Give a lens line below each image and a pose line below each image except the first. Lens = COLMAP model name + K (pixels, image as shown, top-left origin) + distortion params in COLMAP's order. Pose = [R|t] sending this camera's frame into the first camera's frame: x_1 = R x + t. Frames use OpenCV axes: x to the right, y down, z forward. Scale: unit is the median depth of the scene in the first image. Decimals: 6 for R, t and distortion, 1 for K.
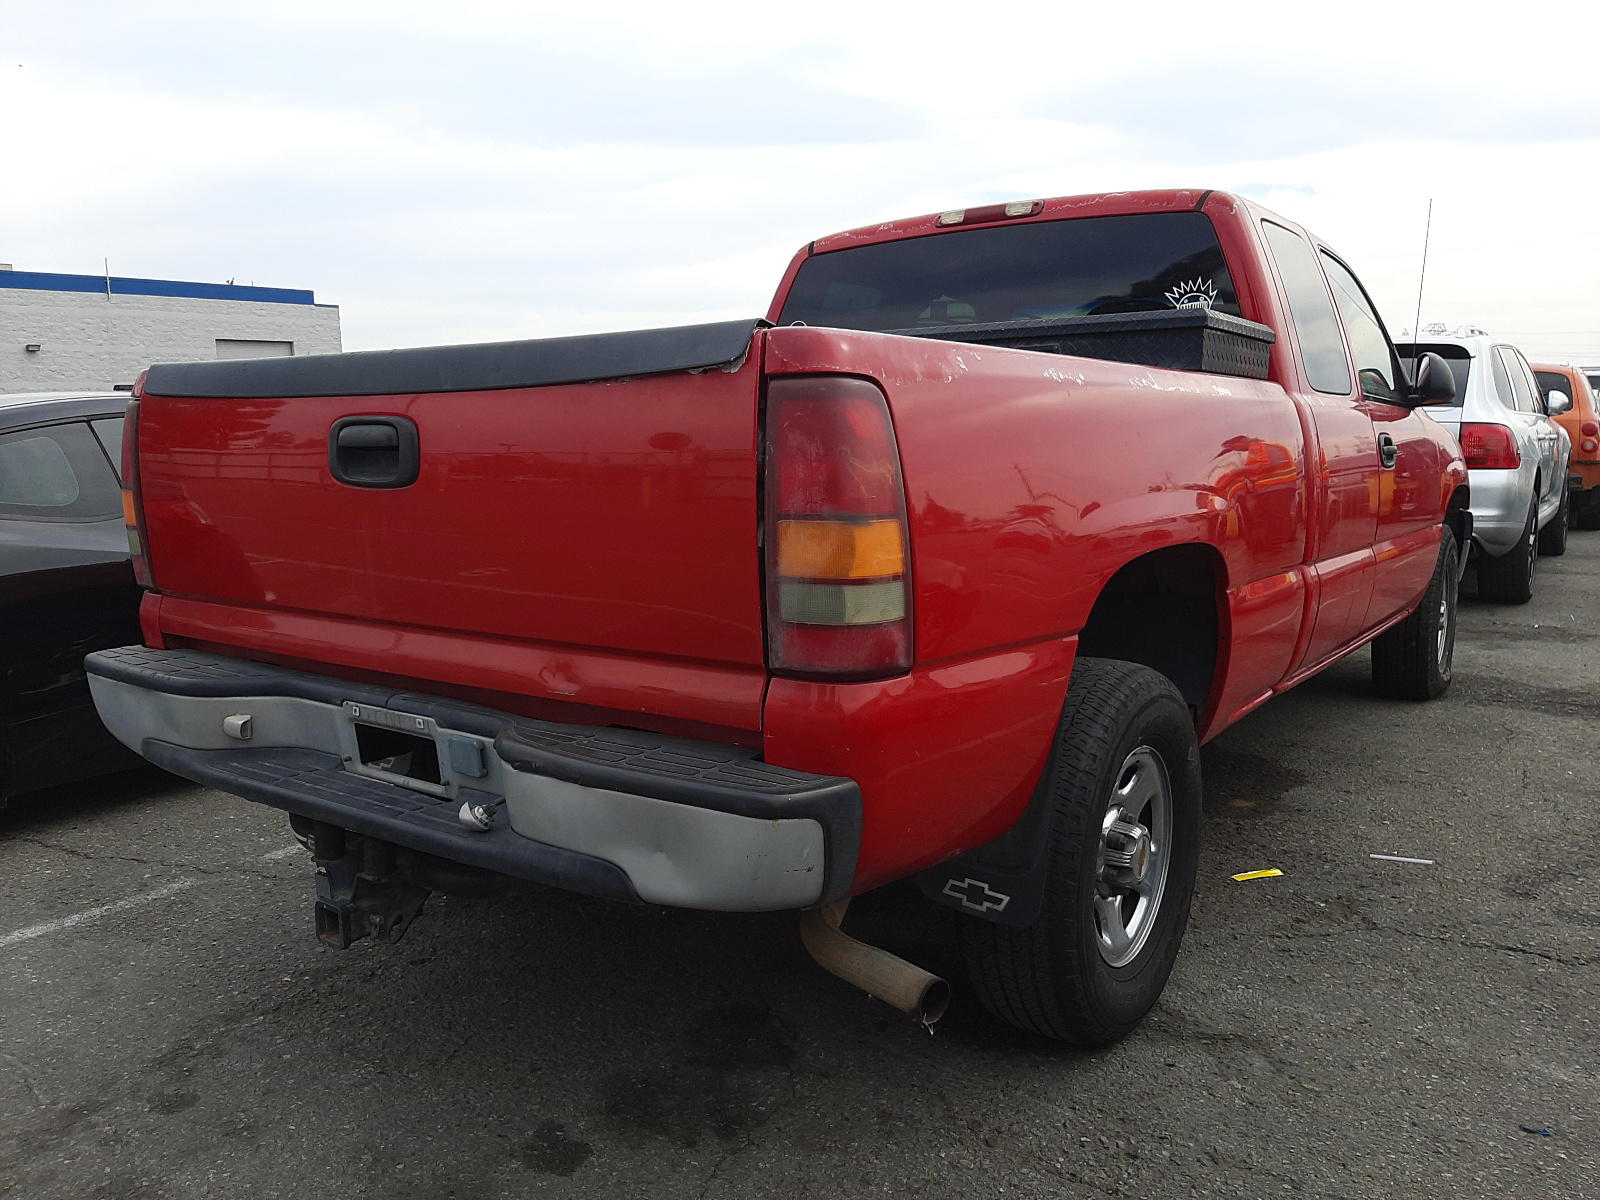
lens RADIAL K [[1226.2, 0, 781.7], [0, 1226.2, 599.5], [0, 0, 1]] dist [0.069512, -0.130789]
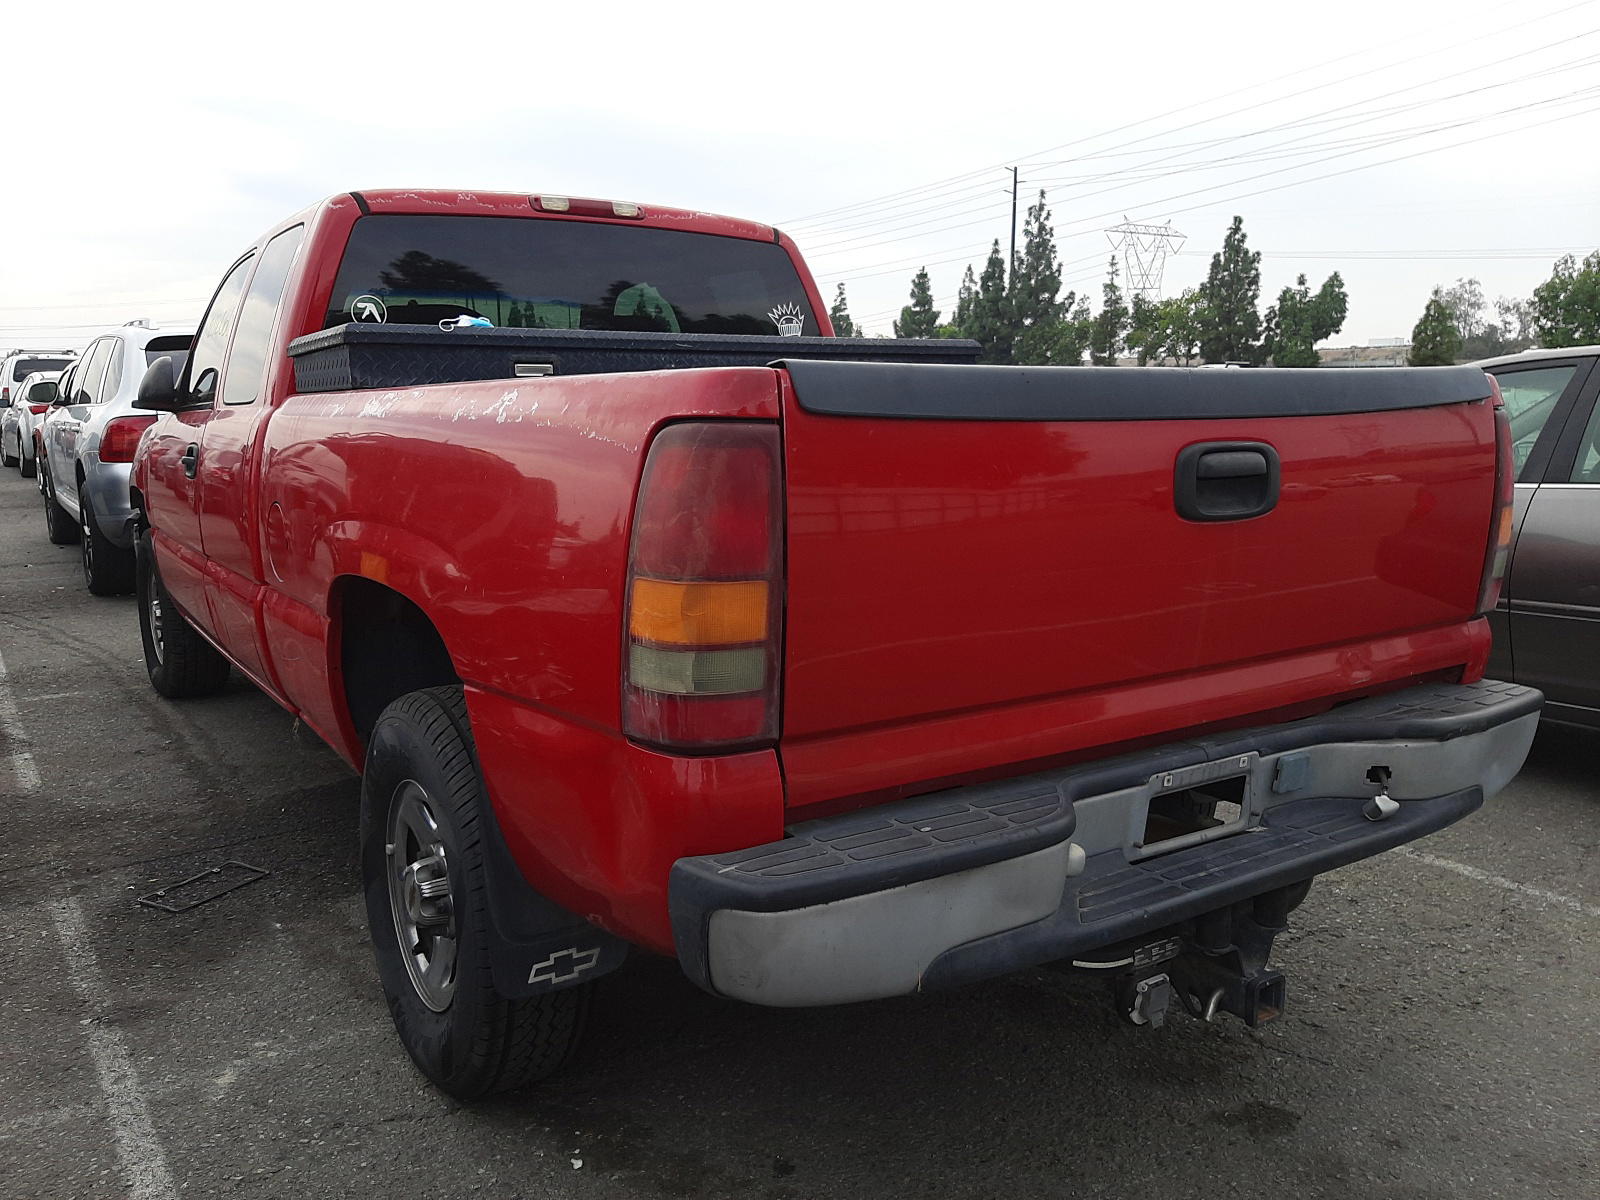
lens RADIAL K [[1226.2, 0, 781.7], [0, 1226.2, 599.5], [0, 0, 1]] dist [0.069512, -0.130789]
pose [[0.362790, -0.140916, 0.921155, -0.929986], [0.125852, 0.986853, 0.101401, -0.119519], [-0.923334, 0.079142, 0.375755, 0.695114]]
